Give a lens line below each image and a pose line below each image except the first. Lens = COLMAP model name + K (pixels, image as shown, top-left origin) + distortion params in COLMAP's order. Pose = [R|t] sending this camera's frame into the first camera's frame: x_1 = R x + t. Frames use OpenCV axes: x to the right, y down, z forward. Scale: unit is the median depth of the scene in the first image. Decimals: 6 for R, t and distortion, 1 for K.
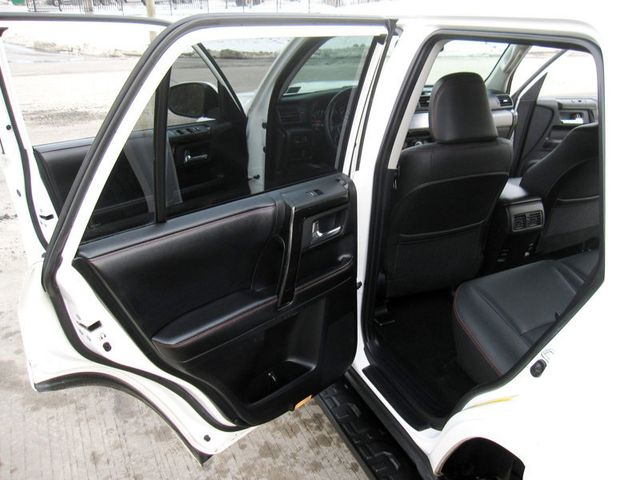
lens RADIAL K [[552.5, 0, 320.0], [0, 552.5, 240.0], [0, 0, 1]] dist [-0.014428, -0.007761]
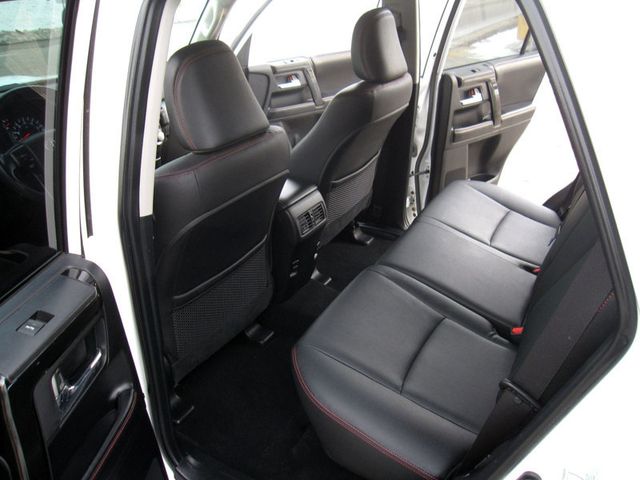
lens RADIAL K [[520.5, 0, 321.3], [0, 520.5, 228.5], [0, 0, 1]] dist [-0.098551, 0.103733]
pose [[0.795923, -0.295400, 0.528437, -0.016188], [0.265662, 0.954766, 0.133585, -0.118600], [-0.543995, 0.034062, 0.838397, 0.360225]]
